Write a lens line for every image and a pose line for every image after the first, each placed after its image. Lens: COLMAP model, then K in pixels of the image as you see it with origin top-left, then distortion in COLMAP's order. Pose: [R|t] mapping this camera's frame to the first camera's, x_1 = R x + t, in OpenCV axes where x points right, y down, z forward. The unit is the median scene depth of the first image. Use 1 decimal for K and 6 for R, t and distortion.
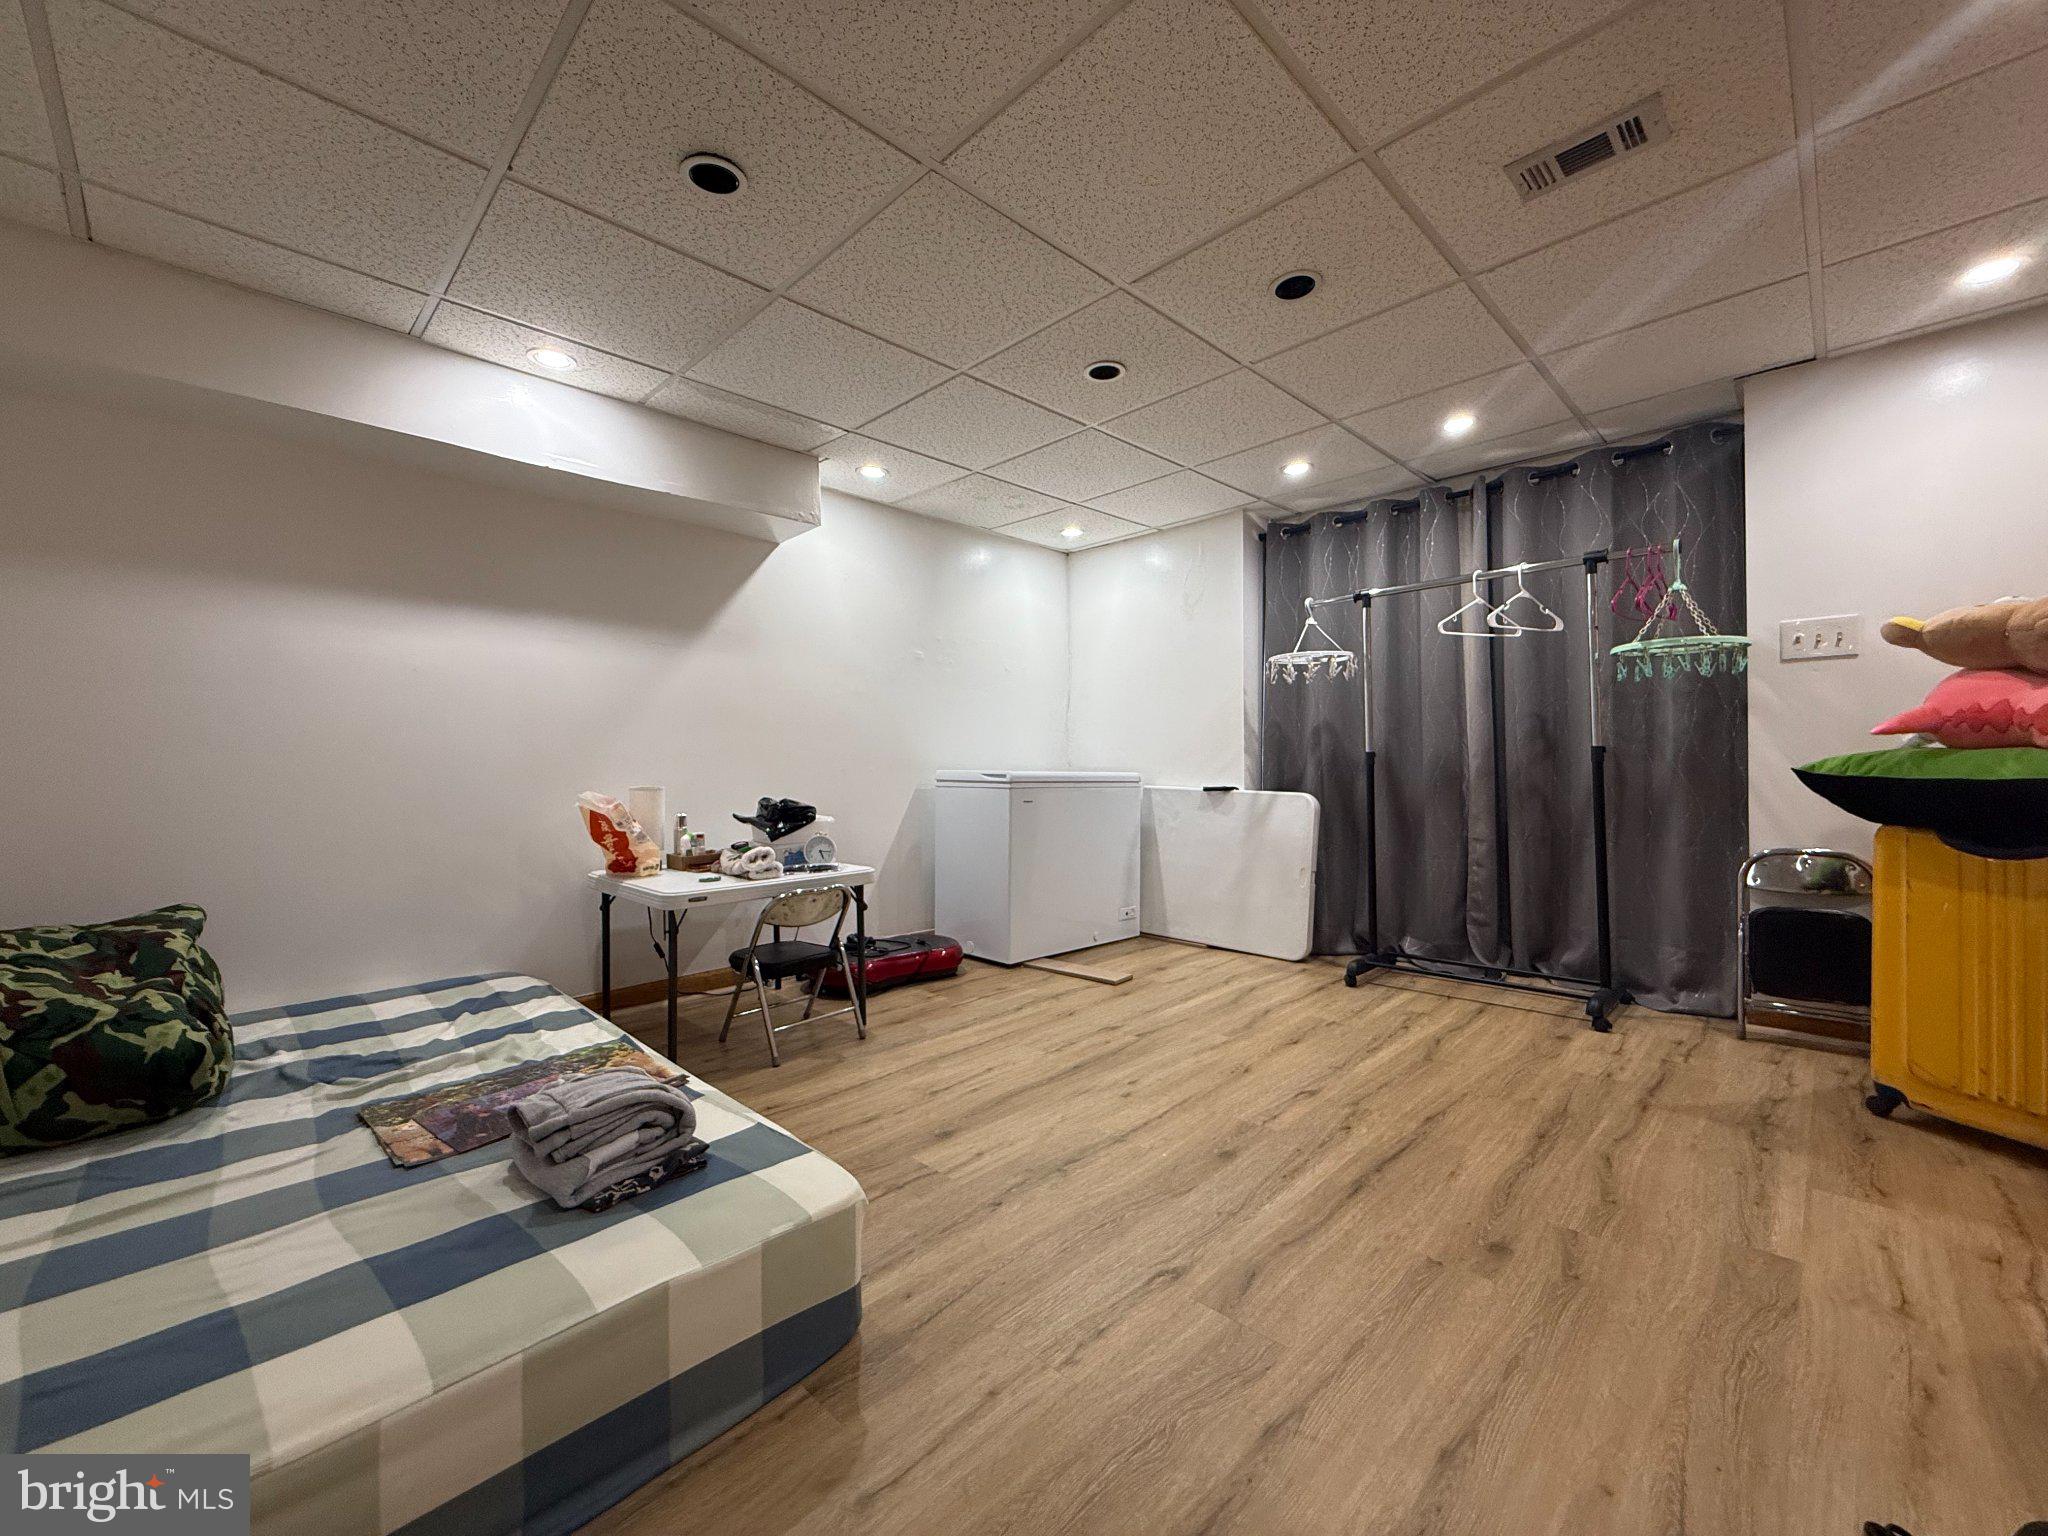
lens RADIAL K [[819.8, 0, 1019.6], [0, 819.8, 764.8], [0, 0, 1]] dist [0.001329, 0.000472]
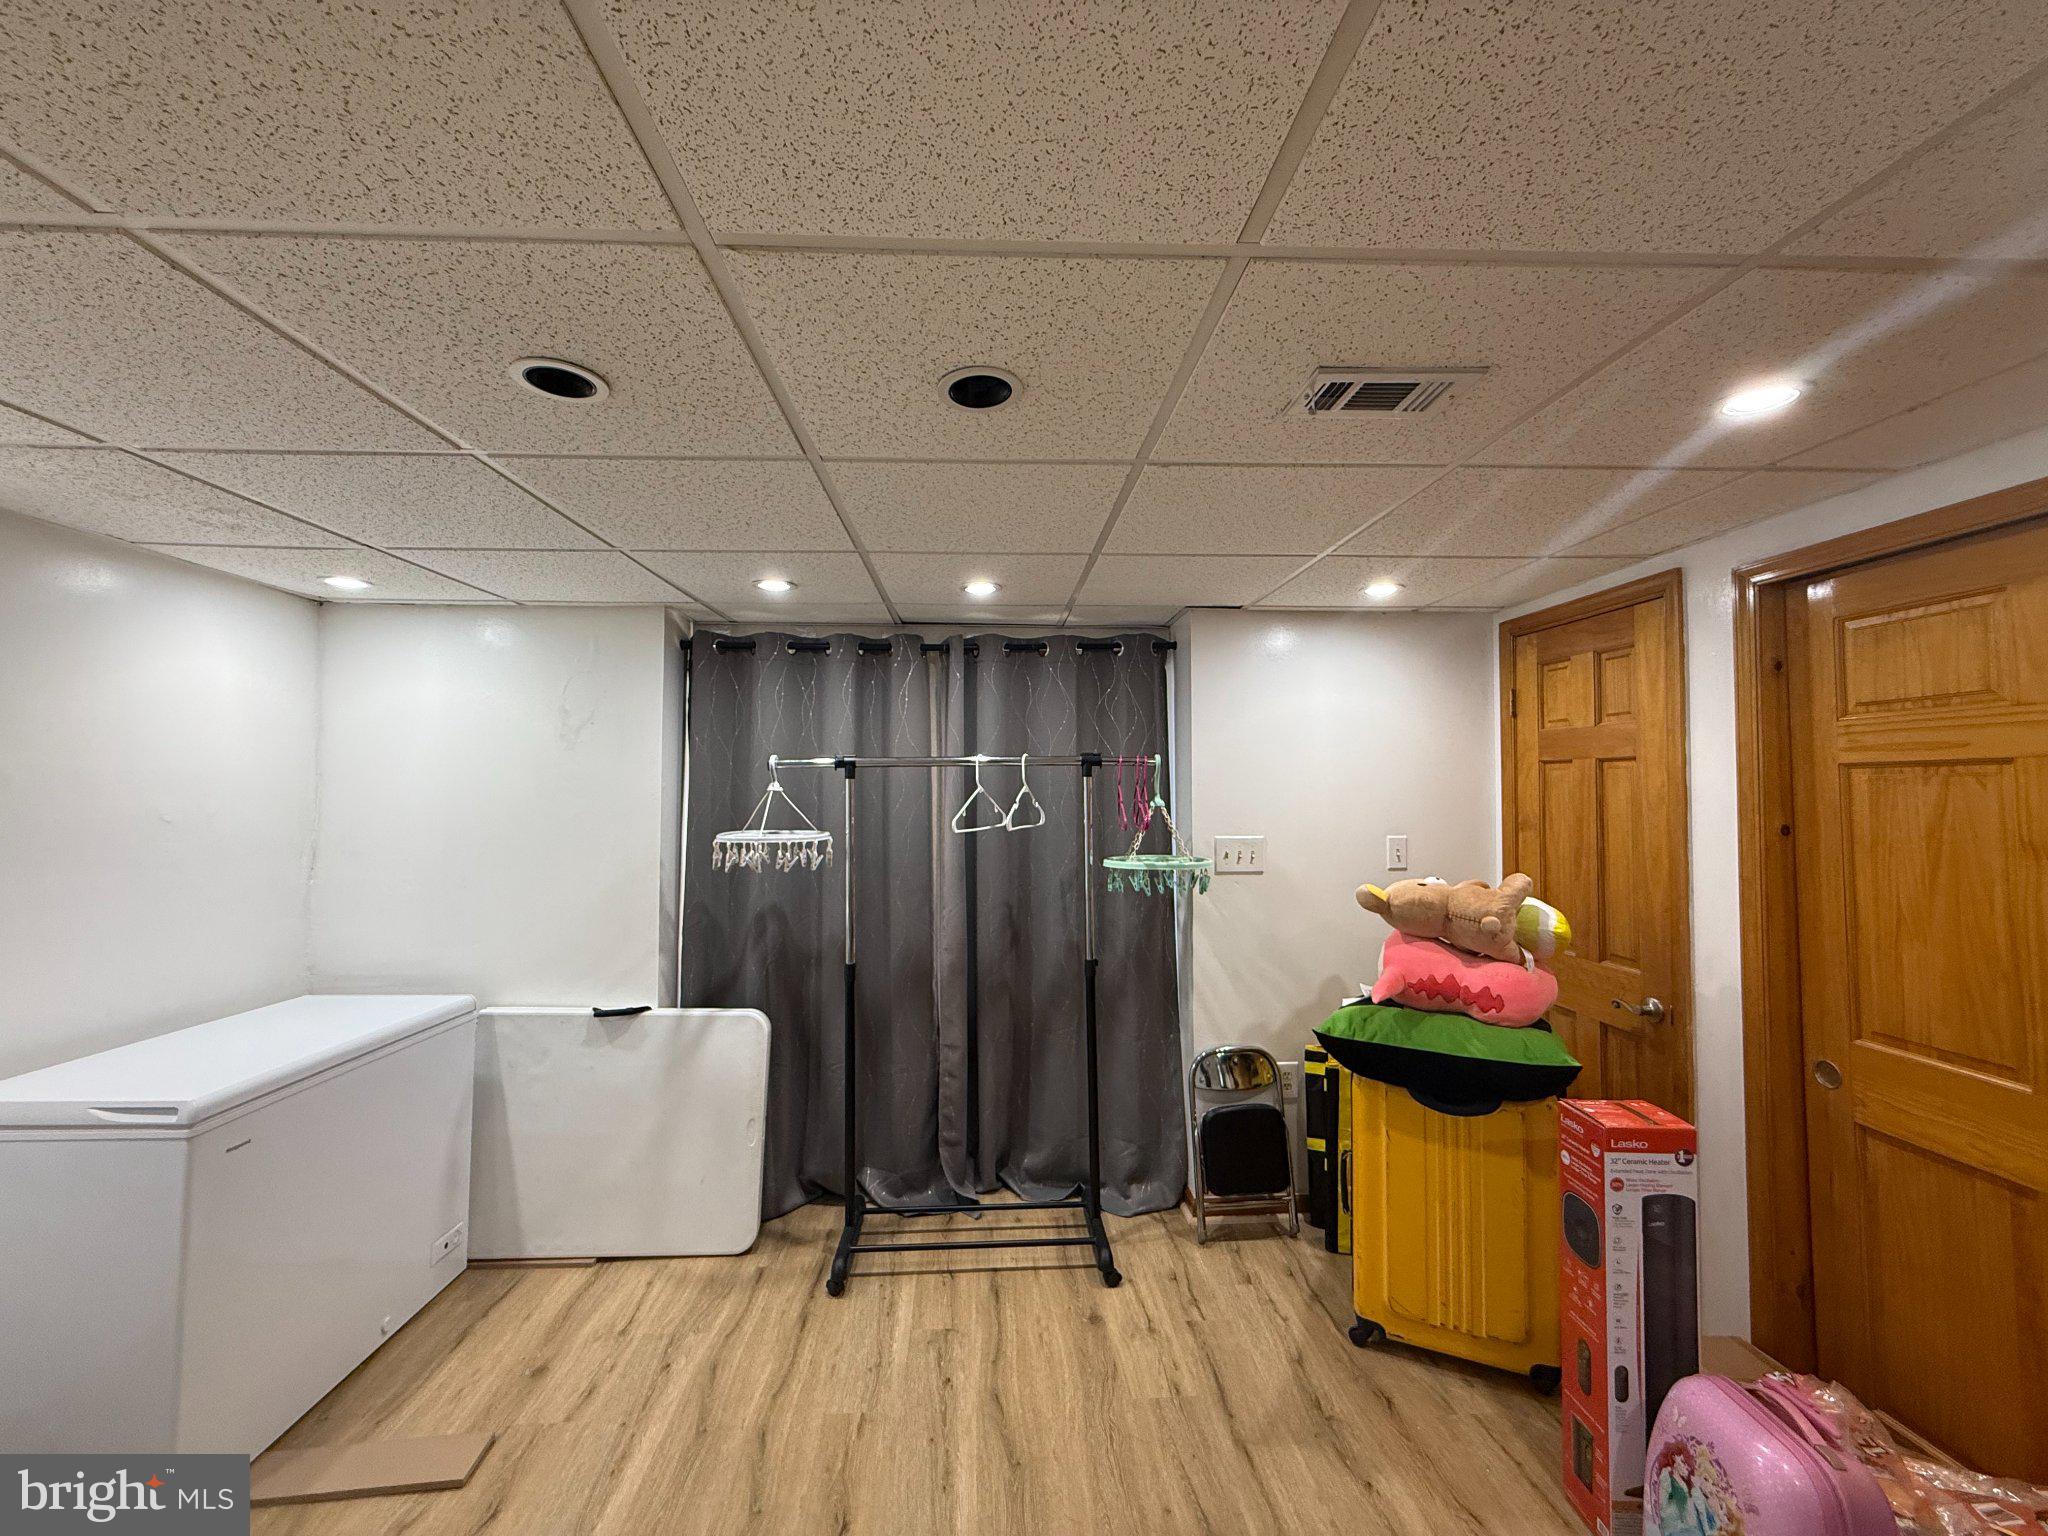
lens RADIAL K [[819.8, 0, 1019.3], [0, 819.8, 769.6], [0, 0, 1]] dist [0.001329, 0.000472]
pose [[0.672664, 0.030776, 0.739307, -0.054874], [-0.007393, 0.999364, -0.034875, -0.202363], [-0.739911, 0.017994, 0.672464, 0.411838]]
